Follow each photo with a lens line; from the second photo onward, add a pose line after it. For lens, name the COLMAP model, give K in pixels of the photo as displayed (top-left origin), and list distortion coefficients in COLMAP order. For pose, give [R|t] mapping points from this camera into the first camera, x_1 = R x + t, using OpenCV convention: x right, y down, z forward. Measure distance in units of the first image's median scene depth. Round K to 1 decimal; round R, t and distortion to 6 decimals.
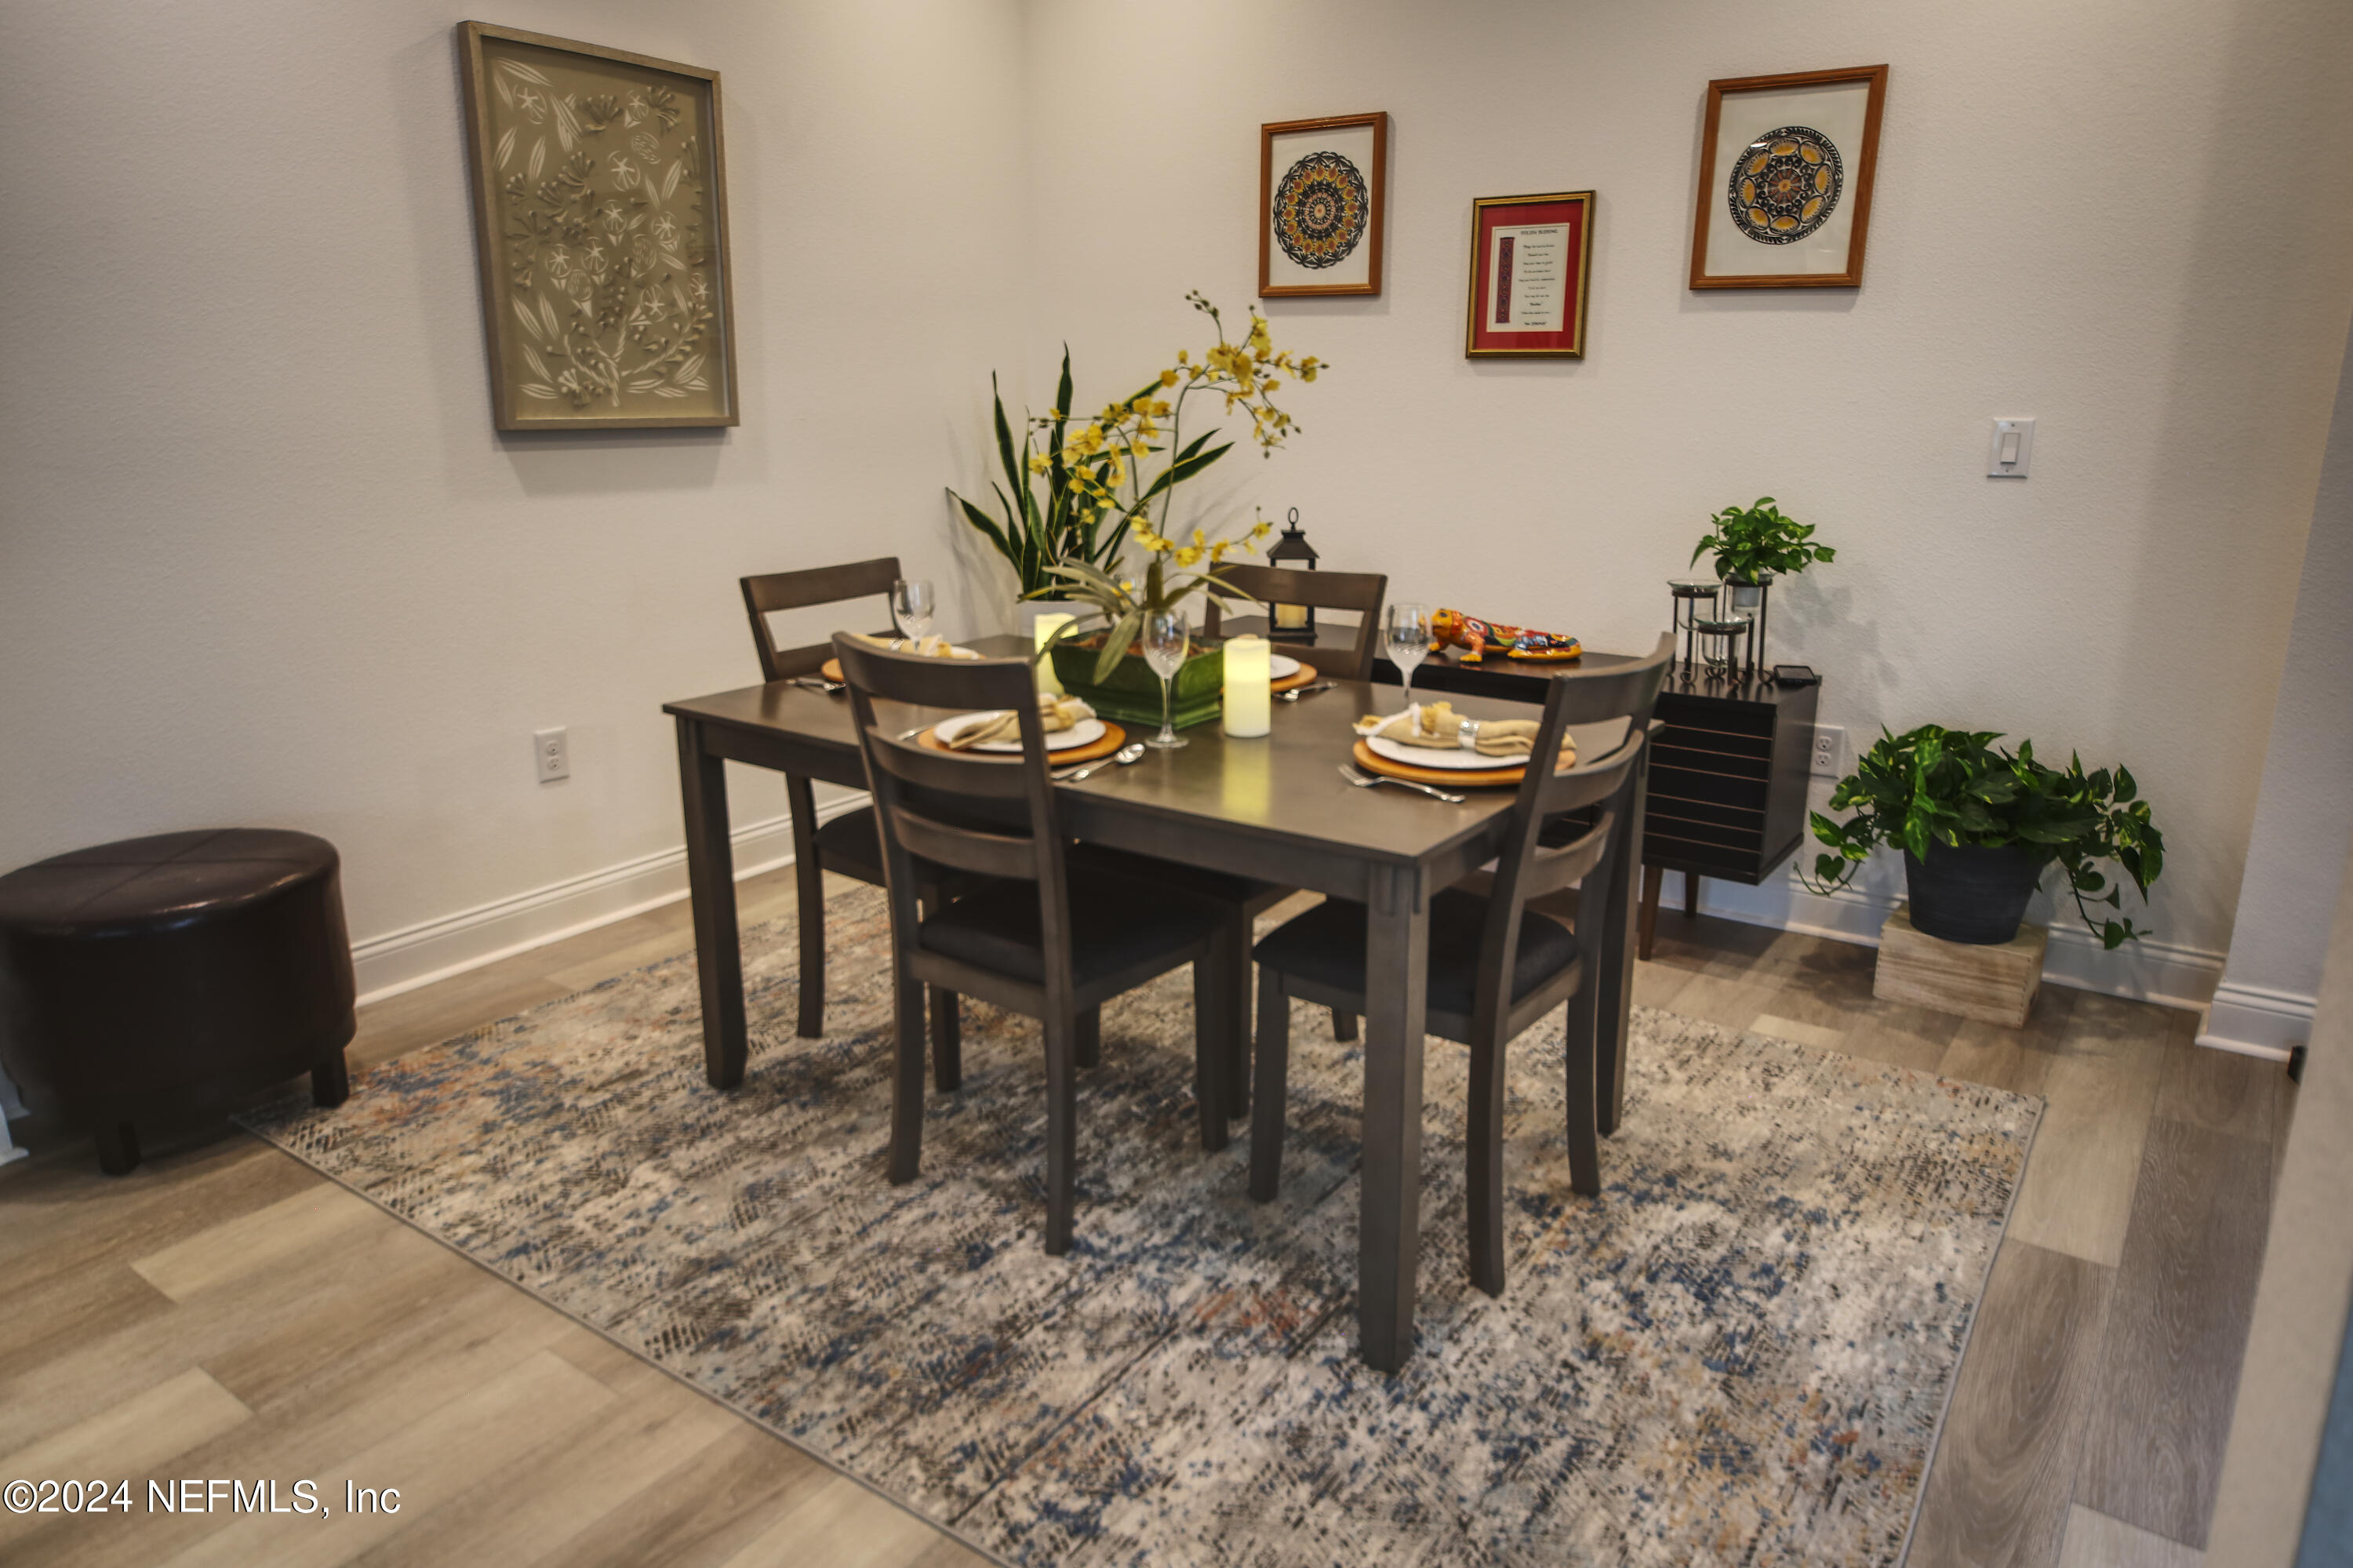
lens RADIAL K [[1511.8, 0, 1162.2], [0, 1511.8, 780.5], [0, 0, 1]] dist [-0.005390, 0.015835]
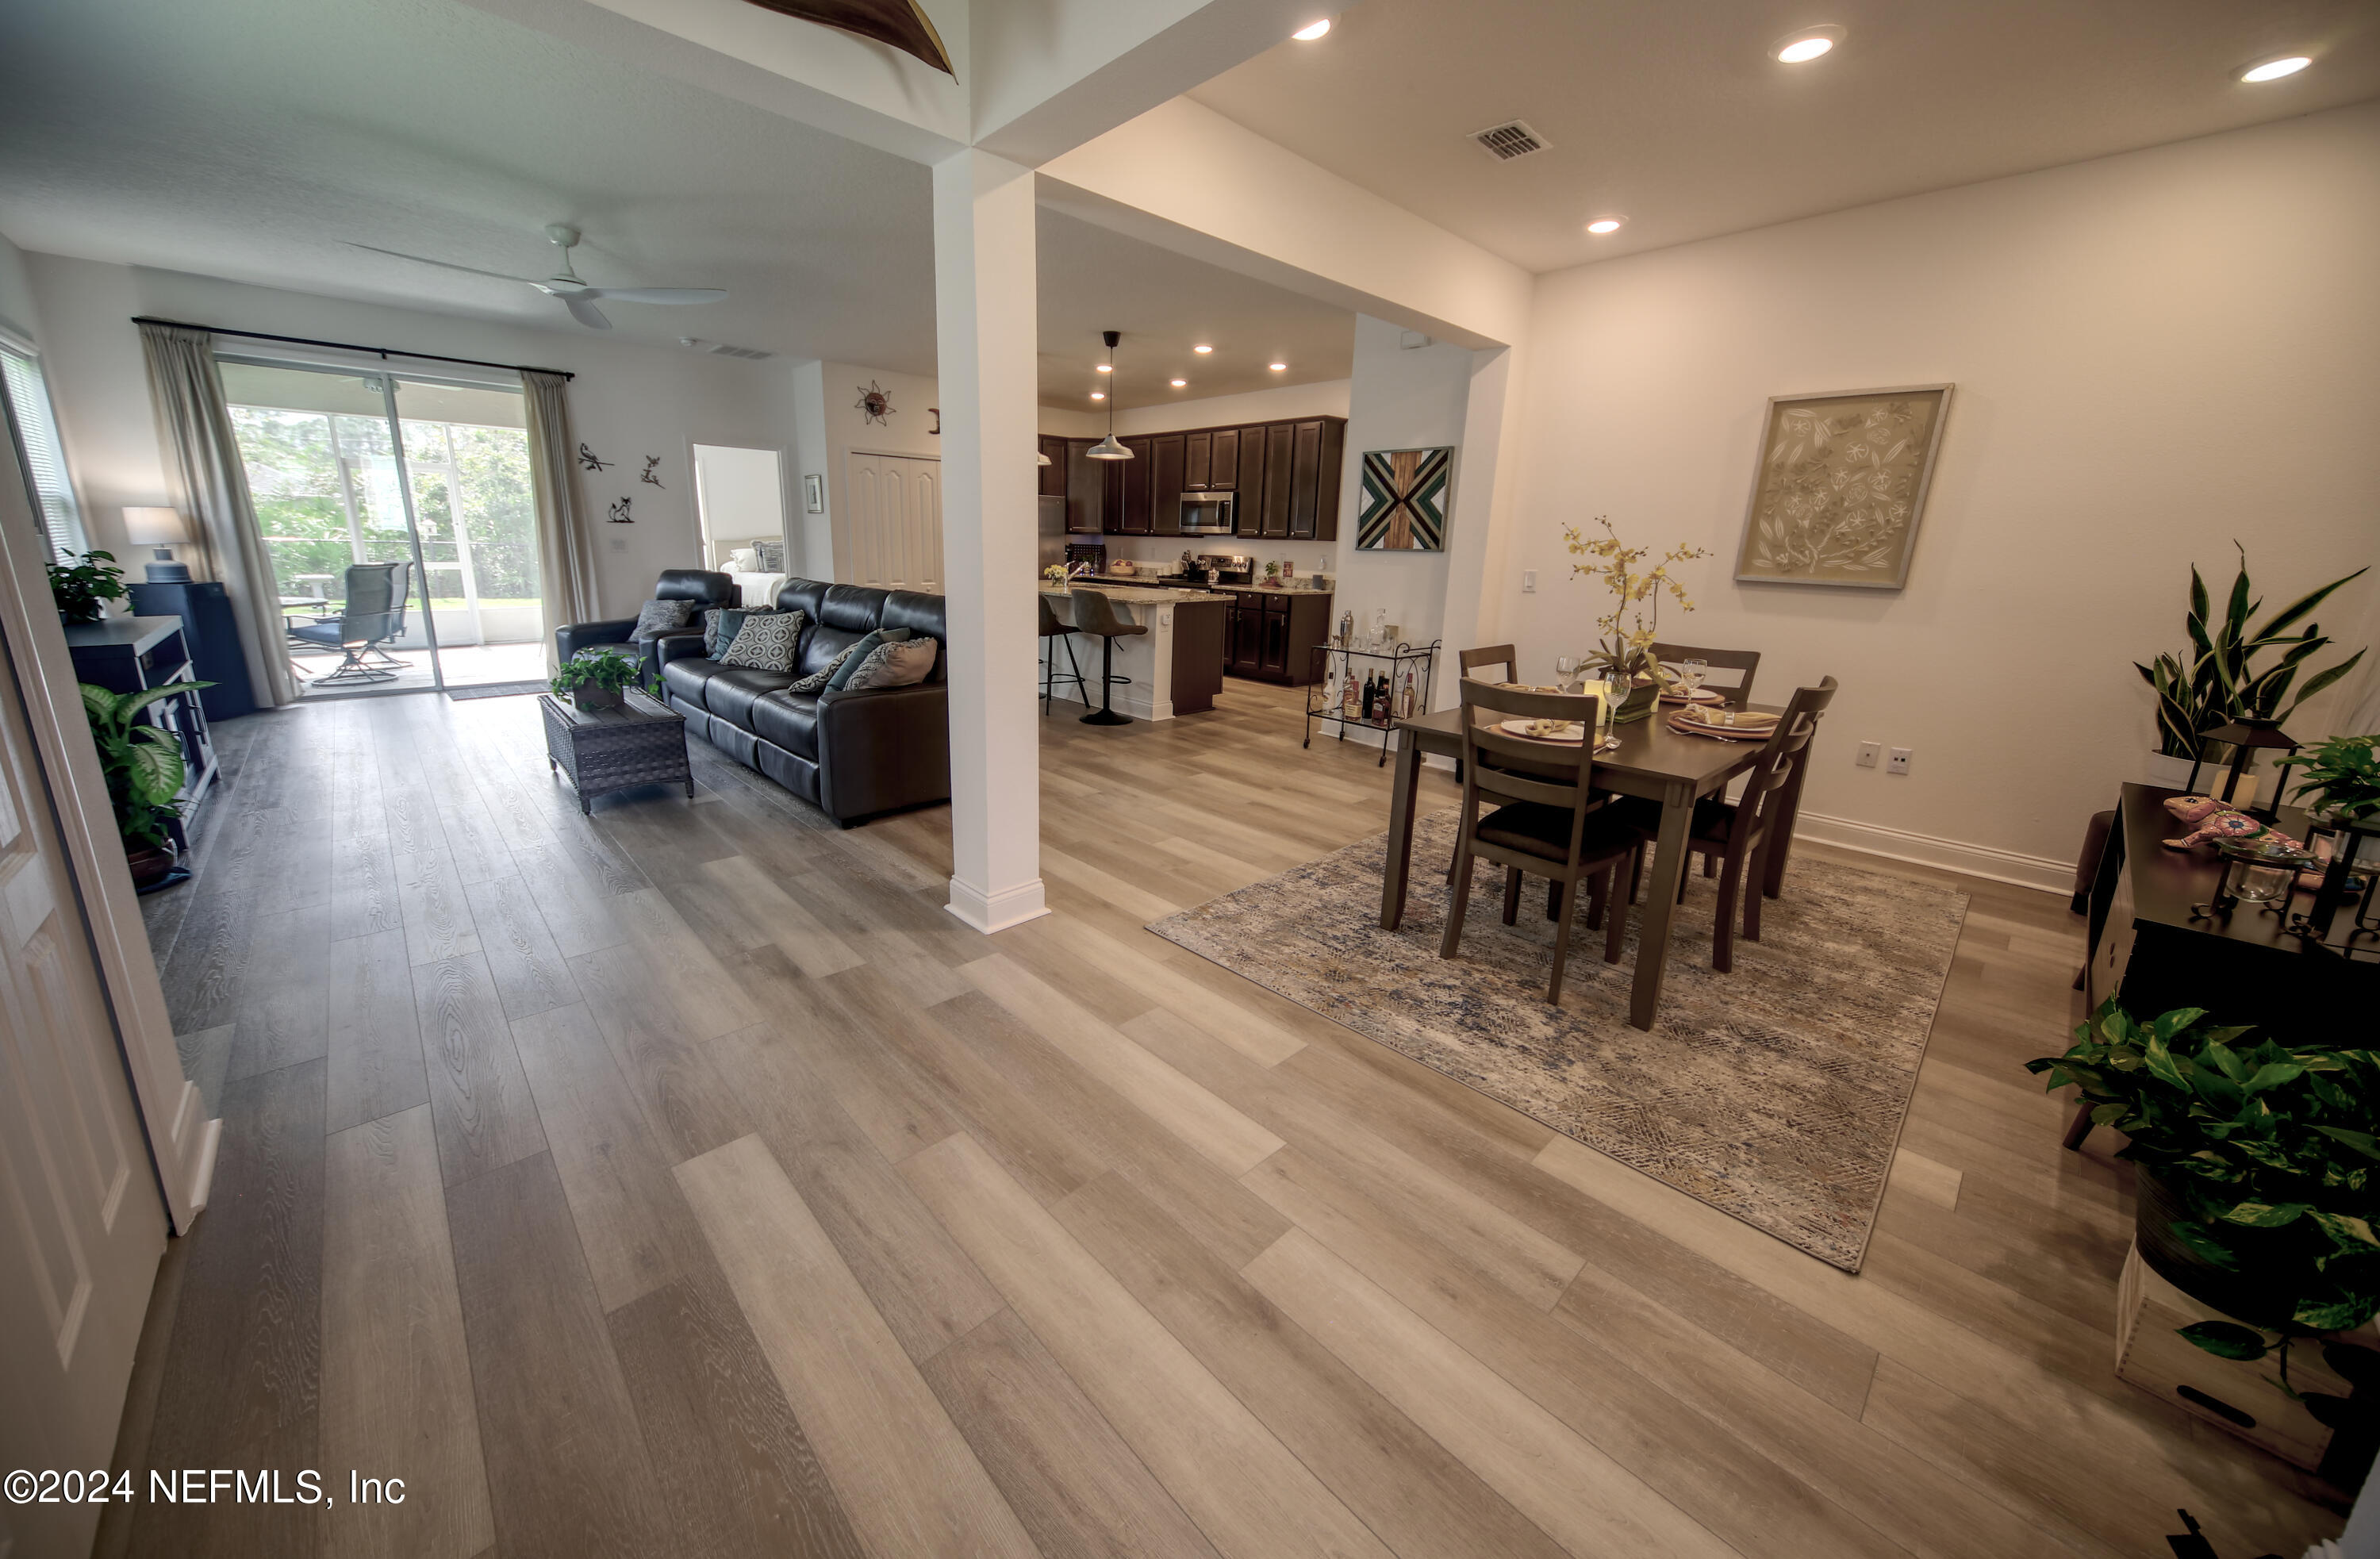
lens RADIAL K [[863.3, 0, 1154.9], [0, 863.3, 739.6], [0, 0, 1]] dist [0.001989, -0.000218]
pose [[-0.199329, 0.217599, -0.955468, 0.964166], [-0.276148, 0.923045, 0.267825, -0.120337], [0.940218, 0.317236, -0.123900, 0.435344]]
